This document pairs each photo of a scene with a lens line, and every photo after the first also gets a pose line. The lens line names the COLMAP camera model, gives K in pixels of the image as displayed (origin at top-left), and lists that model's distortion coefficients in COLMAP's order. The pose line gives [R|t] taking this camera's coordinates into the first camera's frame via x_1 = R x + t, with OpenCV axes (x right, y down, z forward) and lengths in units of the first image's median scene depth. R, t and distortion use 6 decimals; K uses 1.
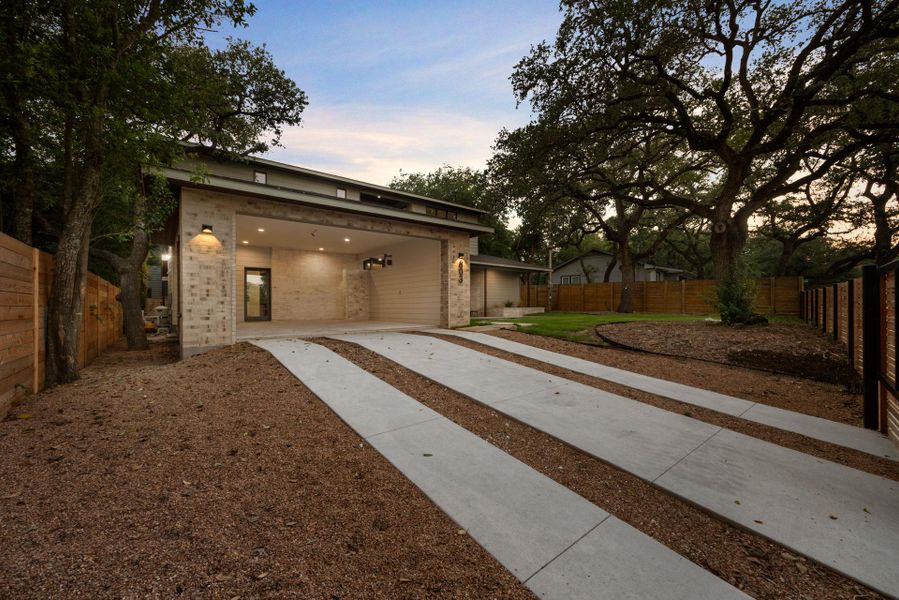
lens RADIAL K [[348.1, 0, 449.5], [0, 348.1, 300.0], [0, 0, 1]] dist [-0.000564, -0.000073]
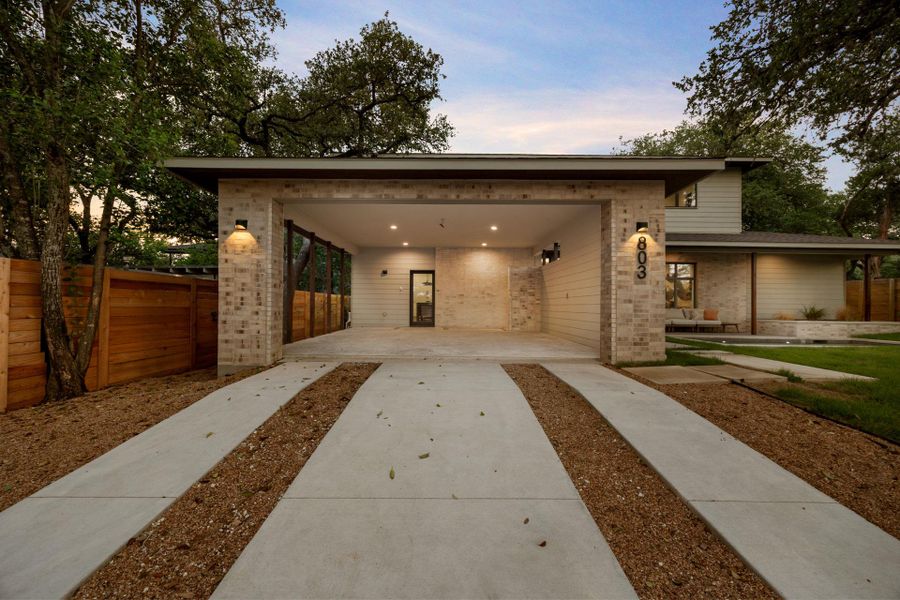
lens RADIAL K [[348.5, 0, 450.0], [0, 348.5, 300.0], [0, 0, 1]] dist [-0.000564, -0.000073]
pose [[0.781277, 0.003900, -0.624173, 0.163443], [-0.005239, 0.999986, -0.000310, -0.019427], [0.624163, 0.003512, 0.781286, 0.499977]]
